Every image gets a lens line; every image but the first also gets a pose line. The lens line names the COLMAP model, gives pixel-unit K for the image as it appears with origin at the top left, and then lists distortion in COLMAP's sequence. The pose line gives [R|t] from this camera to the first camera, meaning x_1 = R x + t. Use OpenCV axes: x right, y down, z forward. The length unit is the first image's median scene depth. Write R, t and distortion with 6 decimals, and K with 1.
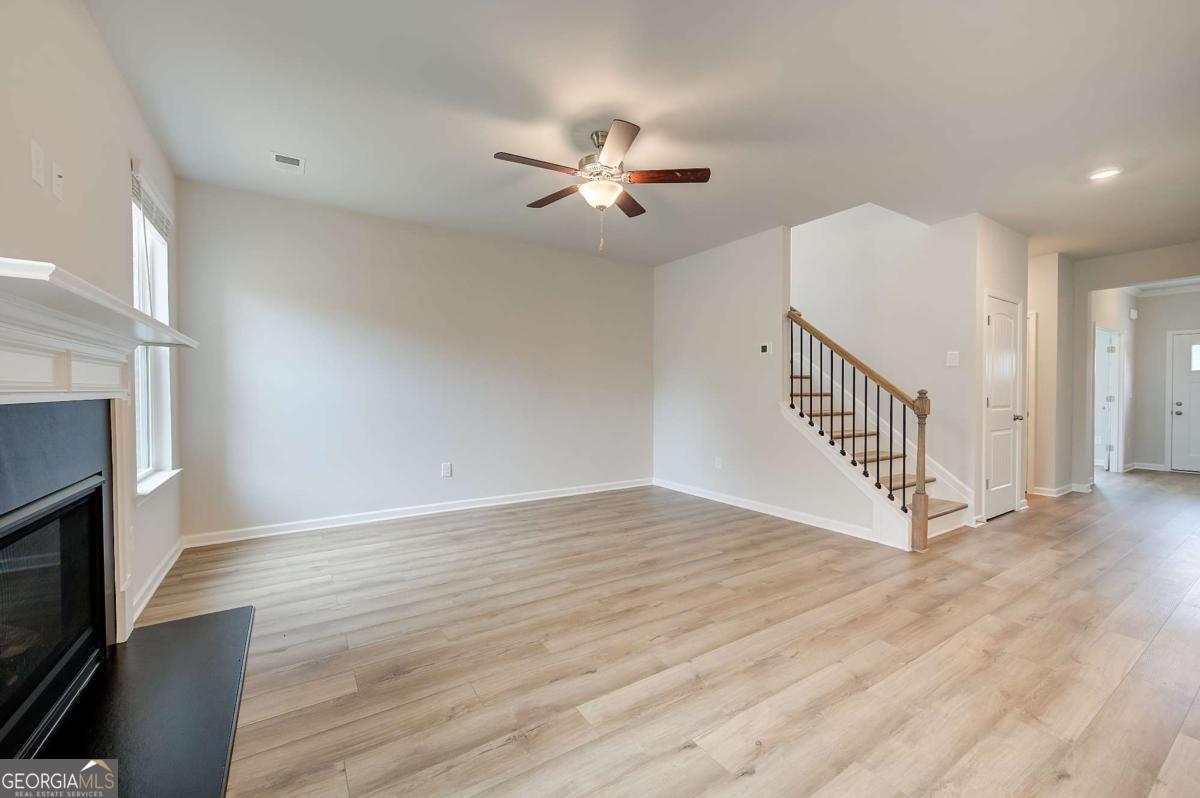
lens RADIAL K [[480.6, 0, 603.6], [0, 480.6, 399.0], [0, 0, 1]] dist [0.003374, -0.000626]
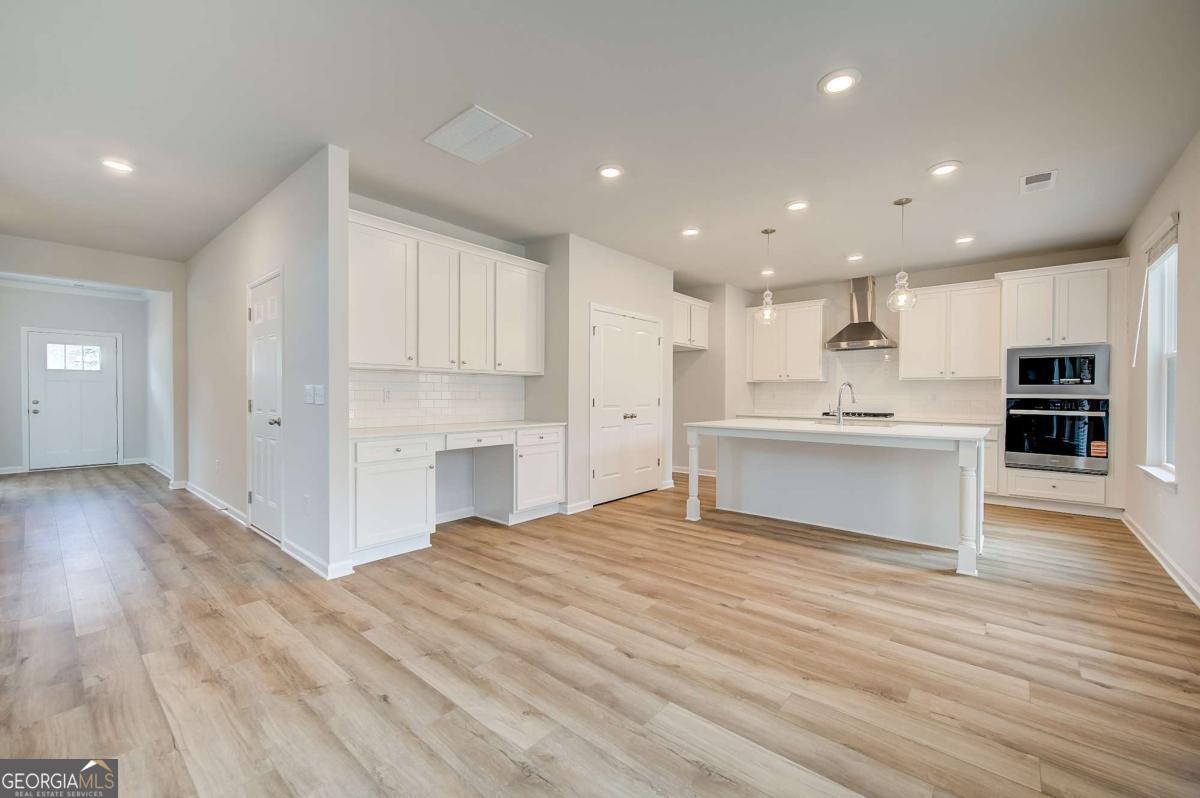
lens RADIAL K [[480.6, 0, 603.6], [0, 480.6, 399.0], [0, 0, 1]] dist [0.003374, -0.000626]
pose [[-0.281881, -0.013350, 0.959357, -0.163004], [0.008292, 0.999832, 0.016350, -0.005655], [-0.959414, 0.012563, -0.281722, 0.323847]]
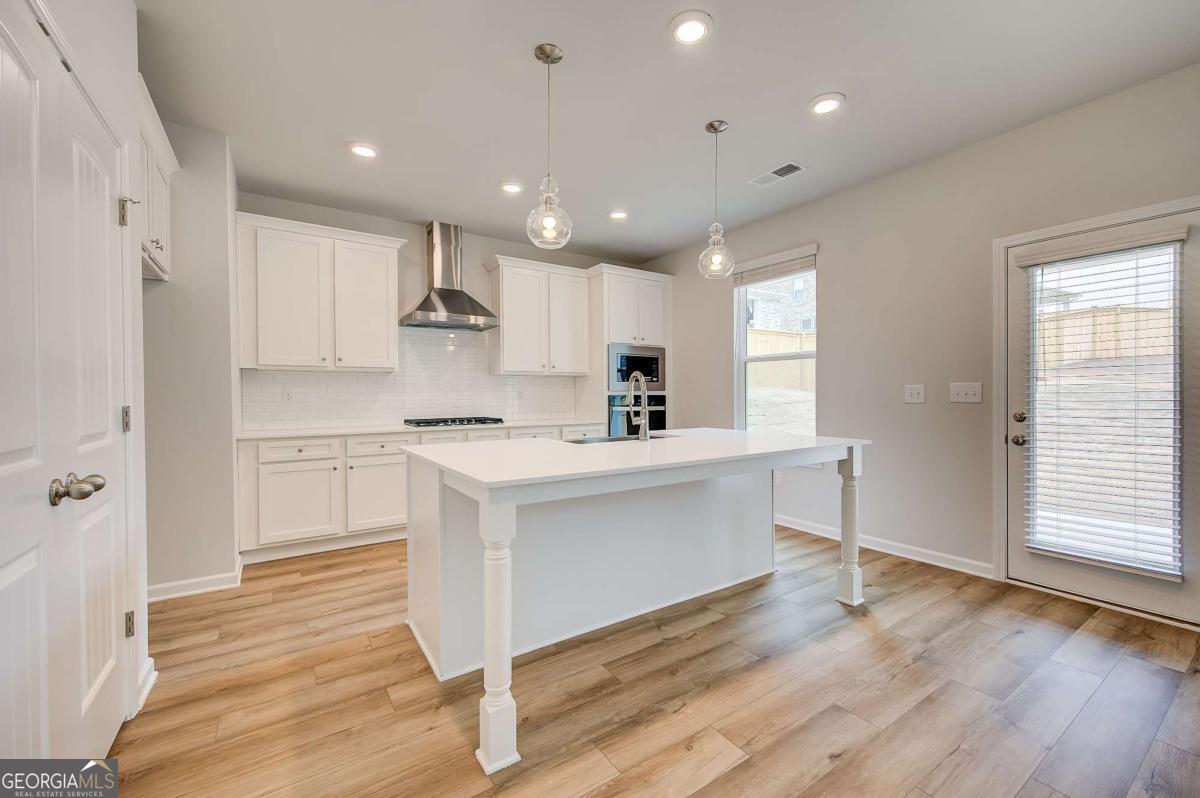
lens RADIAL K [[488.6, 0, 613.5], [0, 488.6, 398.9], [0, 0, 1]] dist [0.003501, 0.000062]
pose [[-0.999766, 0.002378, -0.021502, 0.872436], [0.001837, 0.999683, 0.025107, 0.000670], [0.021555, 0.025062, -0.999453, 0.180701]]
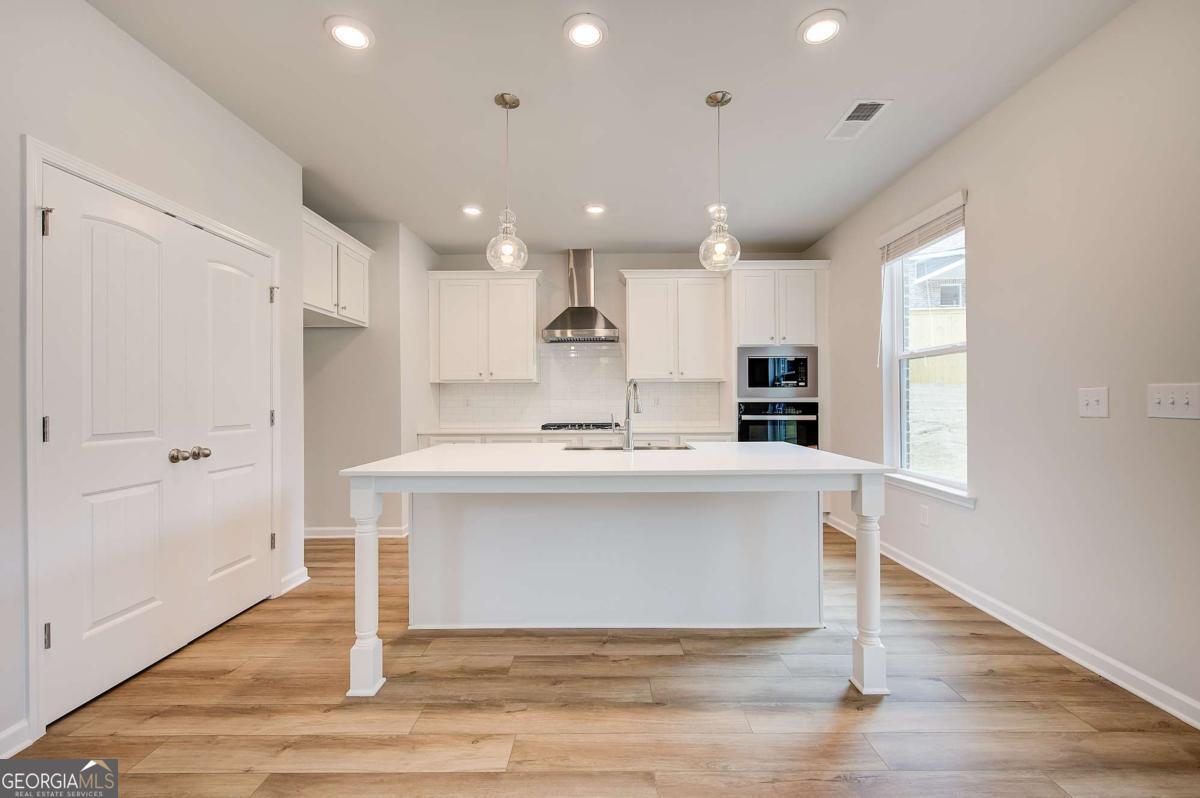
lens RADIAL K [[498.6, 0, 604.1], [0, 498.6, 398.7], [0, 0, 1]] dist [-0.000868, 0.000141]
pose [[-0.832939, 0.004621, 0.553346, 0.428275], [0.011777, 0.999887, 0.009377, -0.001112], [-0.553240, 0.014327, -0.832899, 0.068877]]
